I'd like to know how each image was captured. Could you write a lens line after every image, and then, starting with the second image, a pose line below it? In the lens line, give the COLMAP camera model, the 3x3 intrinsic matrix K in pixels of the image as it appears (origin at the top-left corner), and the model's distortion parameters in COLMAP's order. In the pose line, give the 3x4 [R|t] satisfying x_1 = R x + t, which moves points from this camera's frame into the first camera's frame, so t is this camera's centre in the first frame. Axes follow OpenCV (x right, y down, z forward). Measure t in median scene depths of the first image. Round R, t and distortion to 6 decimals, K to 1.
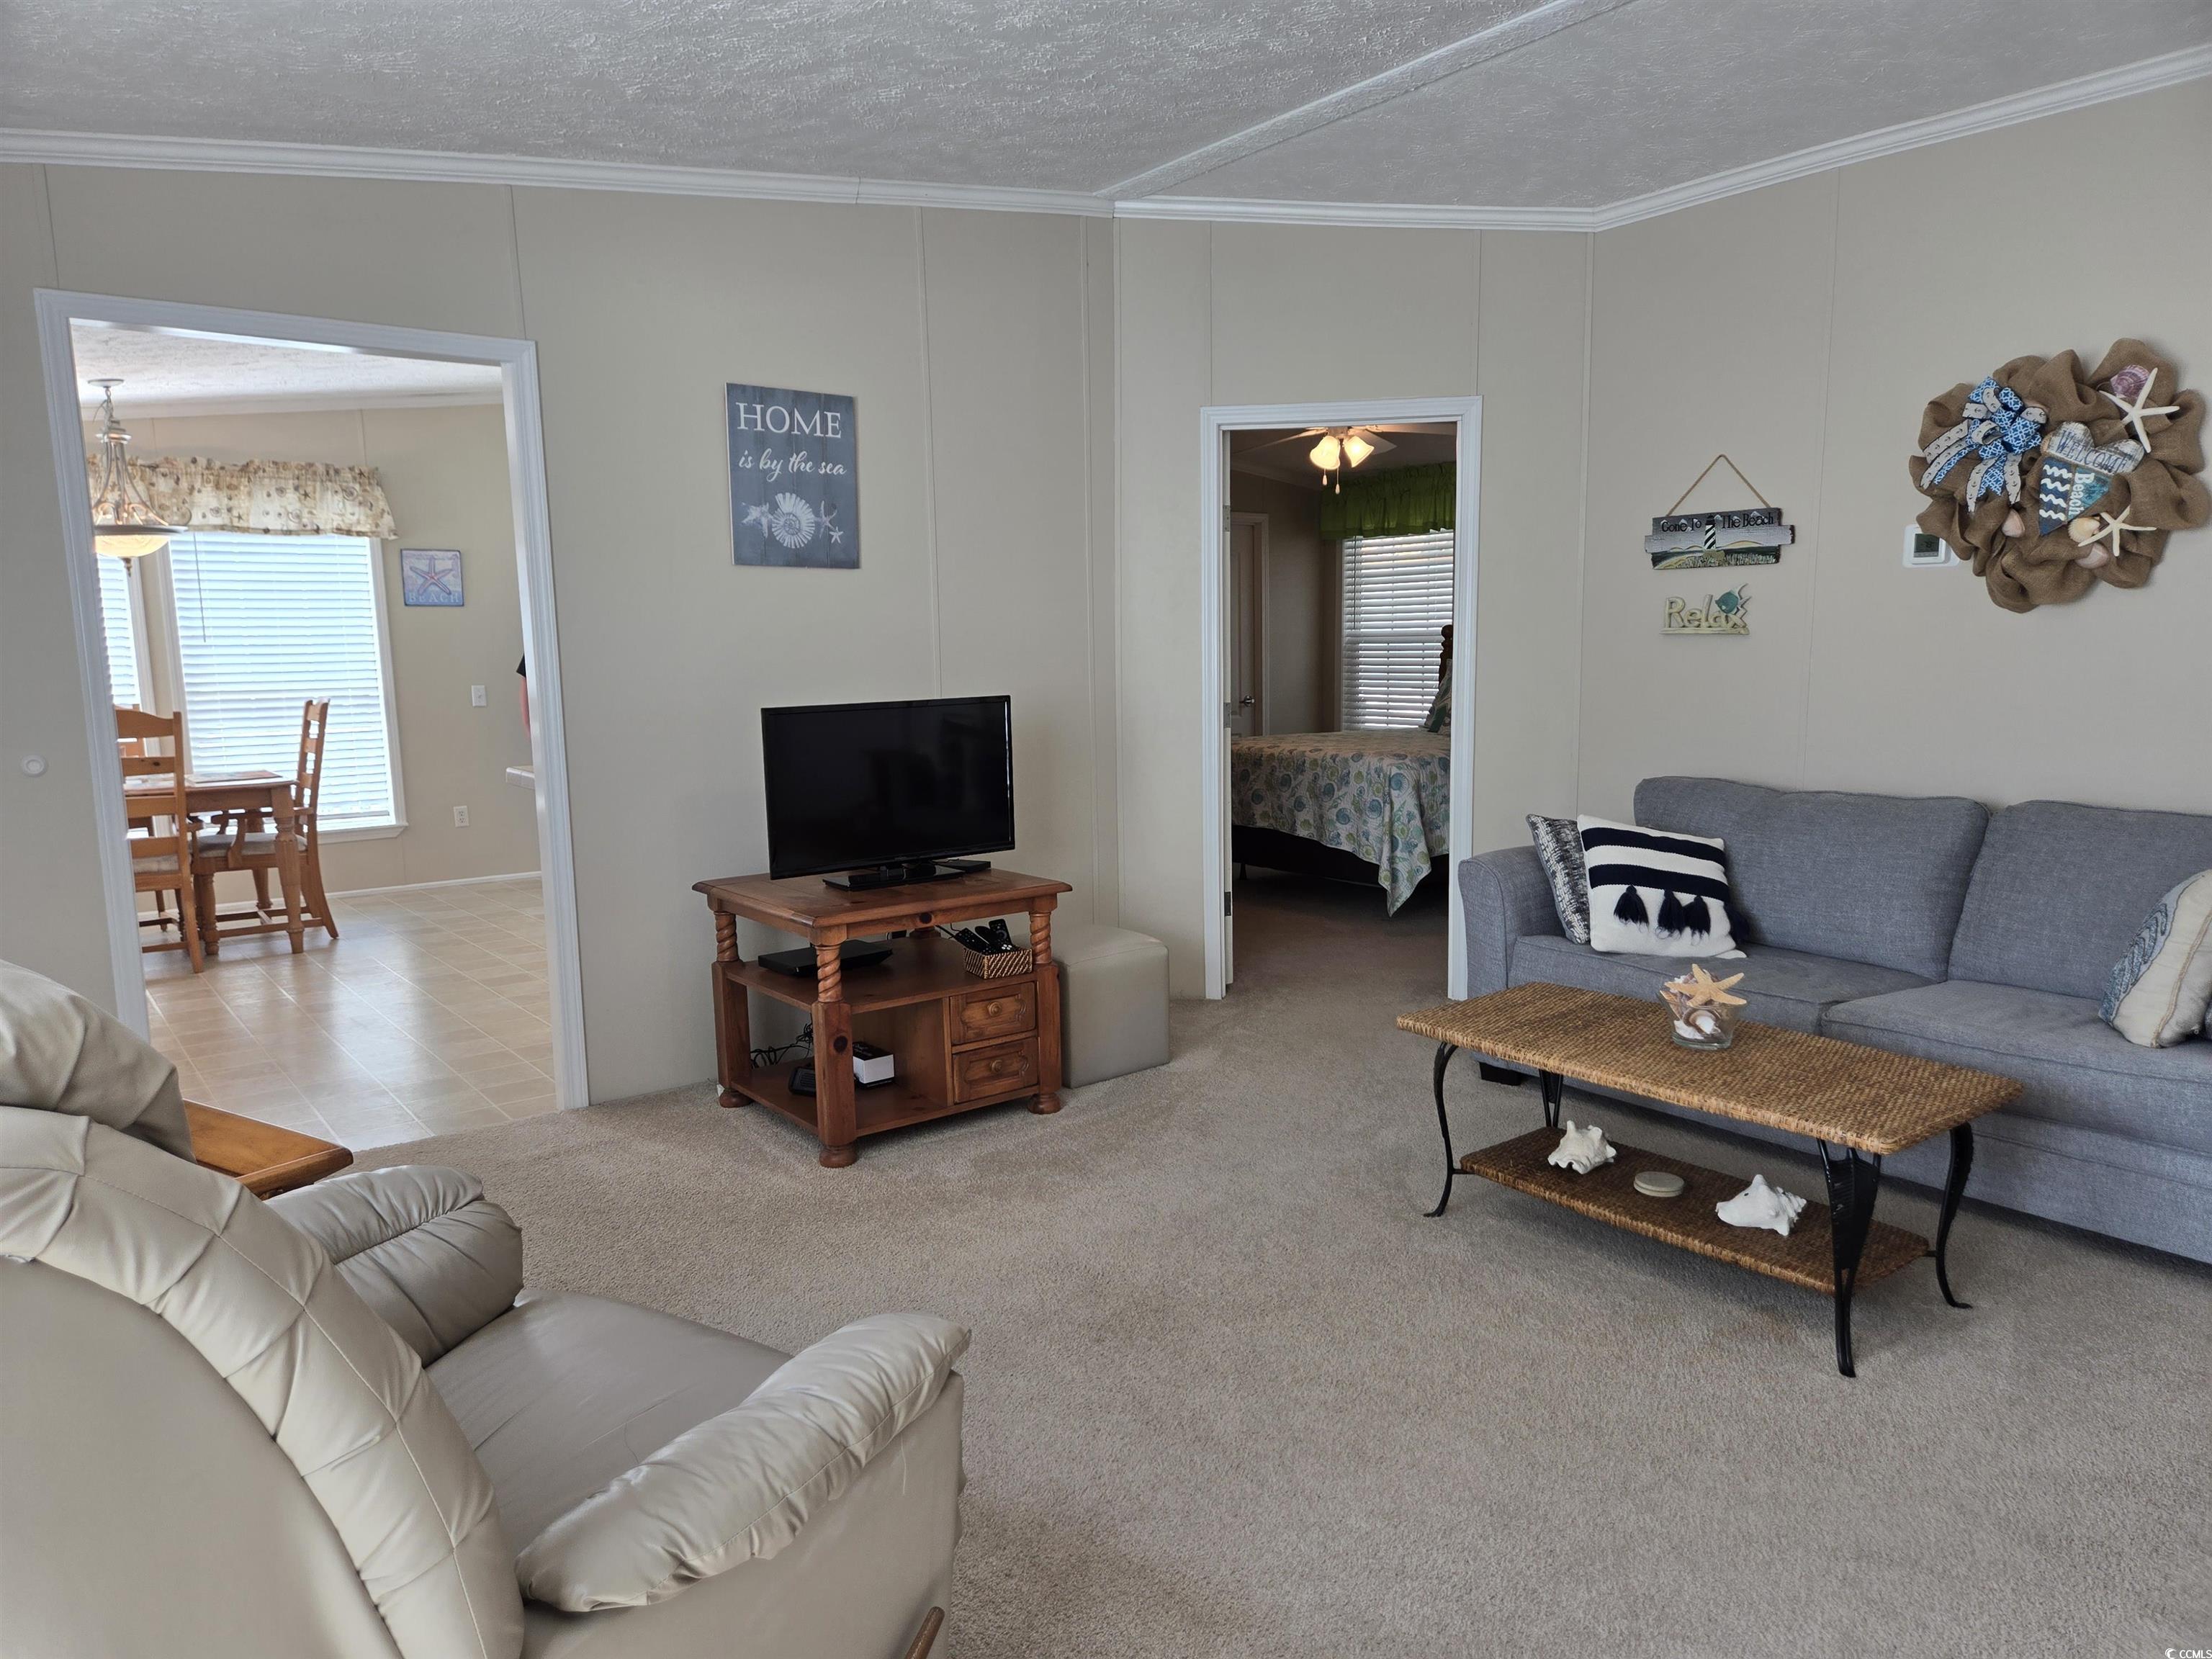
lens RADIAL K [[1474.4, 0, 1106.8], [0, 1474.4, 849.4], [0, 0, 1]] dist [0.068576, -0.059858]
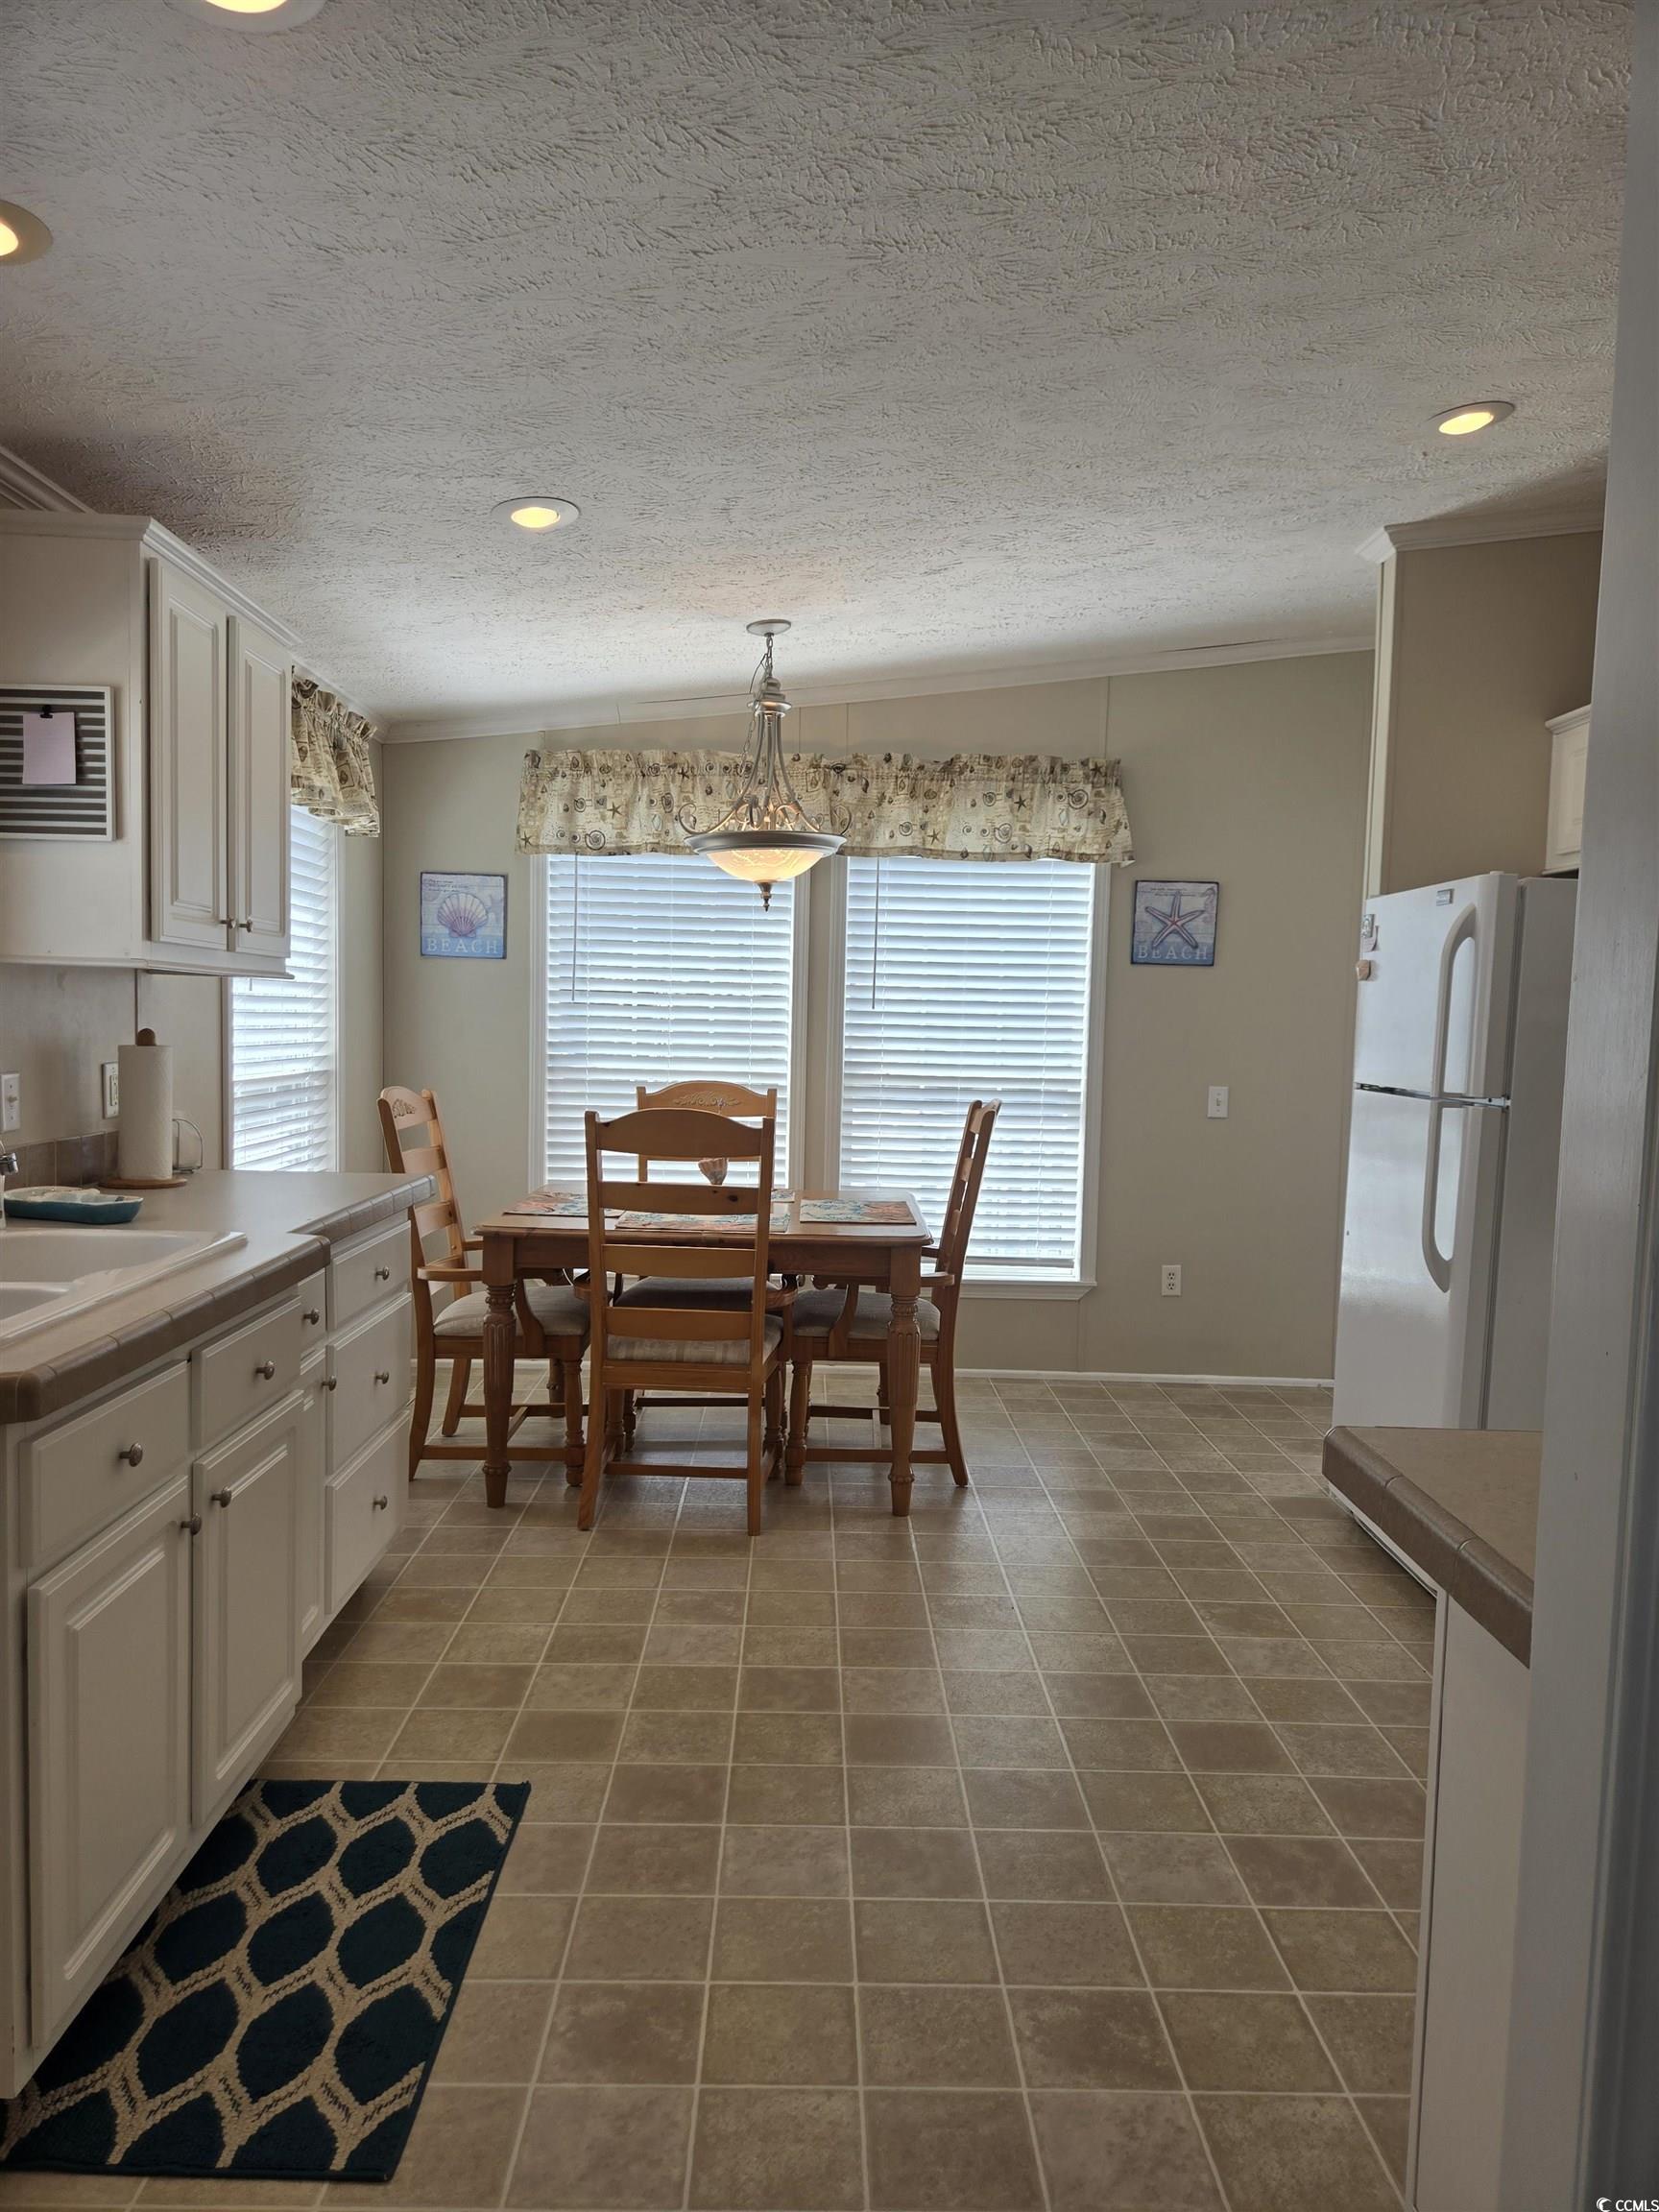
lens RADIAL K [[1474.4, 0, 839.5], [0, 1474.4, 1127.6], [0, 0, 1]] dist [0.068576, -0.059858]
pose [[0.803753, 0.084039, -0.588997, -0.186293], [-0.122638, 0.992116, -0.025797, -0.059618], [0.582186, 0.092968, 0.807723, 0.413781]]
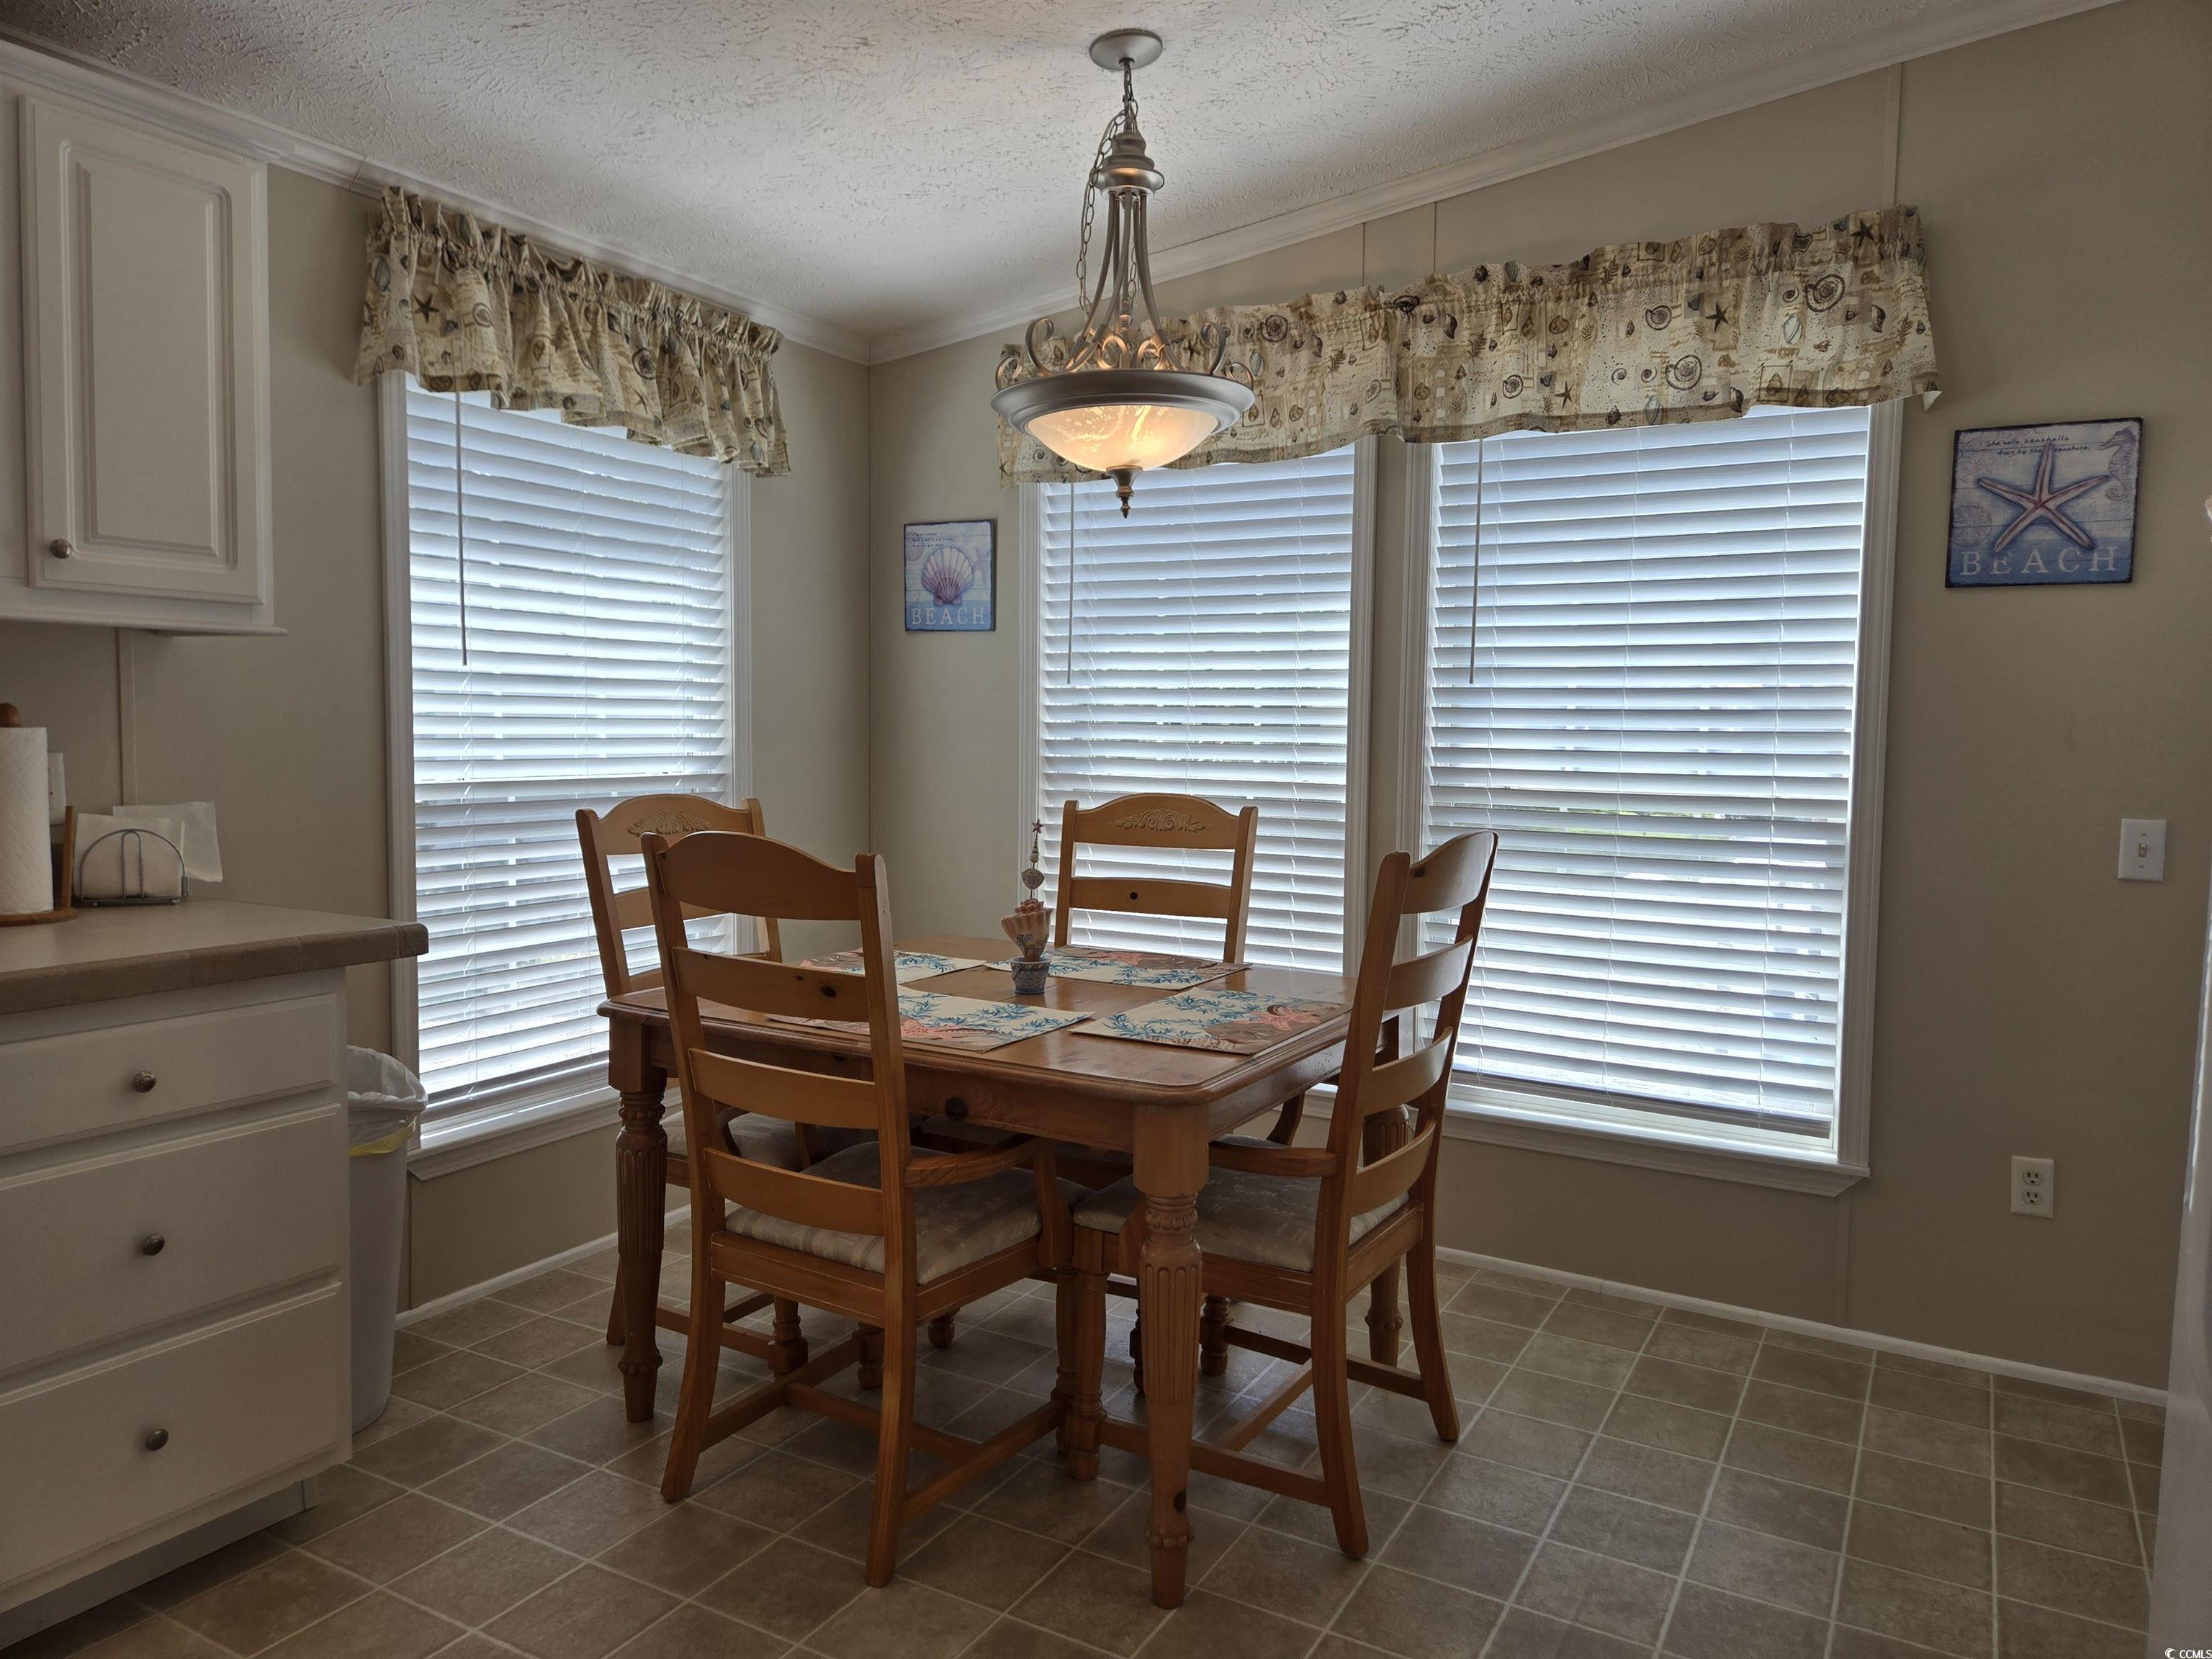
lens RADIAL K [[1474.4, 0, 1147.7], [0, 1474.4, 822.7], [0, 0, 1]] dist [0.068576, -0.059858]
pose [[0.397976, 0.087686, -0.913196, -0.222455], [-0.149988, 0.988247, 0.029527, -0.093537], [0.905052, 0.125218, 0.406450, 0.724904]]
